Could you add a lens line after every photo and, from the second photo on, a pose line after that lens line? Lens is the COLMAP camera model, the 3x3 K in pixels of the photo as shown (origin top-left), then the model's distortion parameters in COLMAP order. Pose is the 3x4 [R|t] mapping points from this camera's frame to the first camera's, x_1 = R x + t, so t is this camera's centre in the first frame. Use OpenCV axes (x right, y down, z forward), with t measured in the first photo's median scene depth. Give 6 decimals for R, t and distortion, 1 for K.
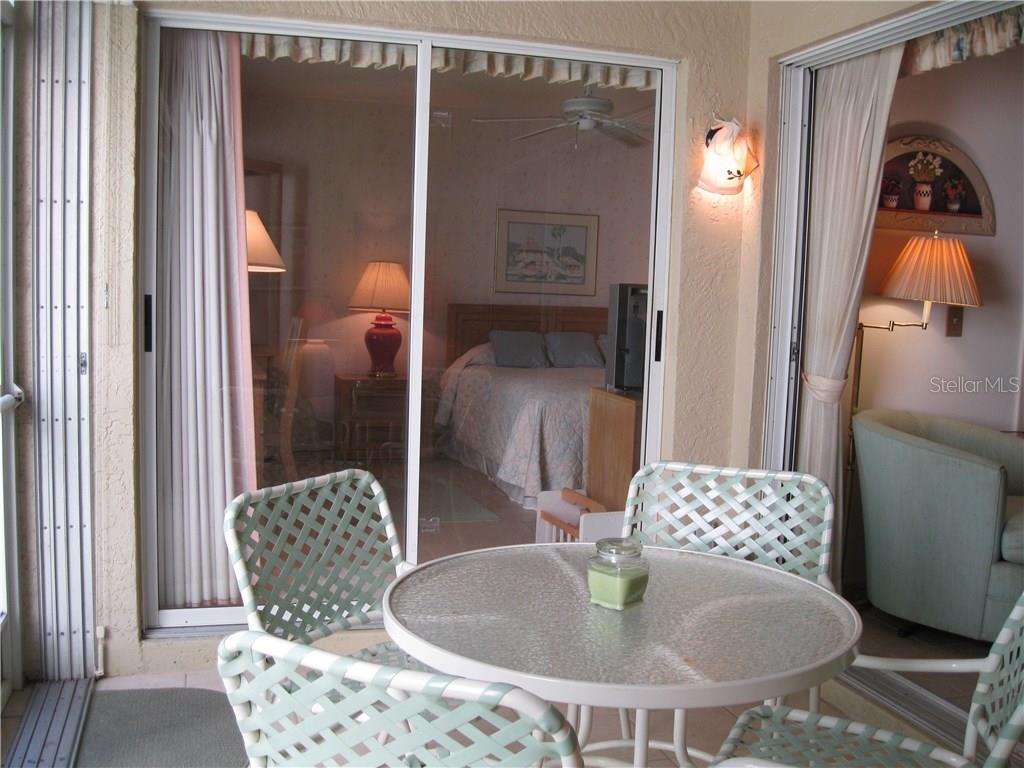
lens RADIAL K [[1051.0, 0, 512.5], [0, 1051.0, 385.4], [0, 0, 1]] dist [-0.104216, 0.000000]
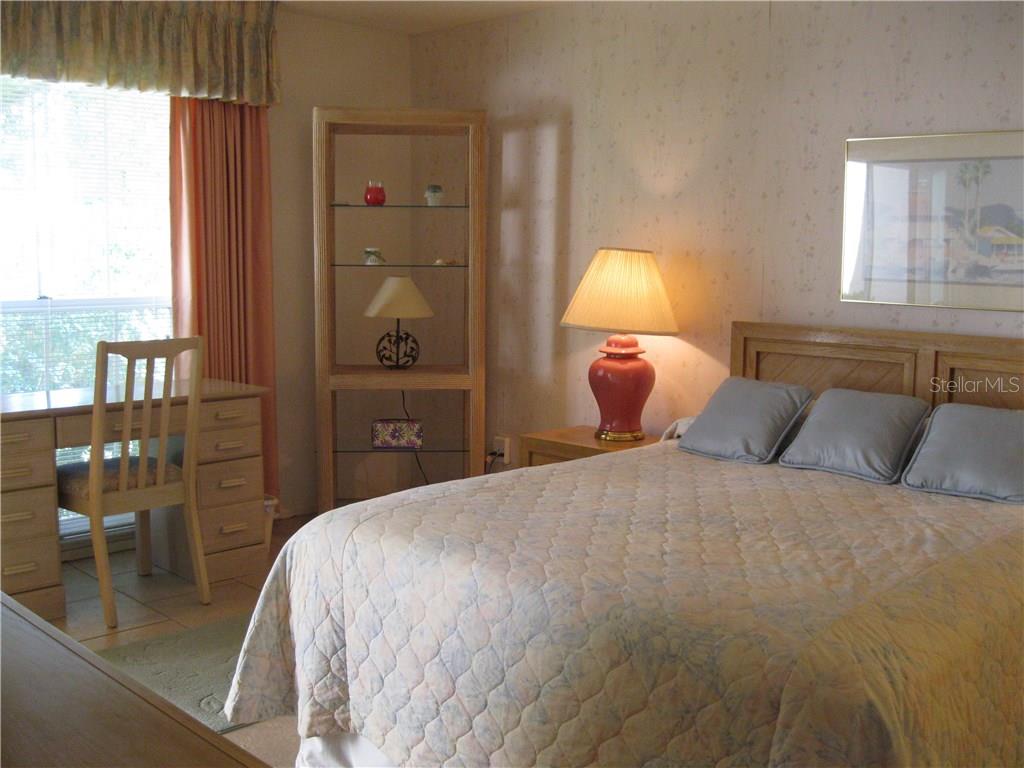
lens RADIAL K [[1051.0, 0, 512.1], [0, 1051.0, 385.7], [0, 0, 1]] dist [-0.104216, 0.000000]
pose [[0.478569, 0.079084, -0.874481, 0.346246], [-0.082944, 0.995554, 0.044642, -0.056805], [0.874124, 0.051169, 0.483001, 0.609924]]
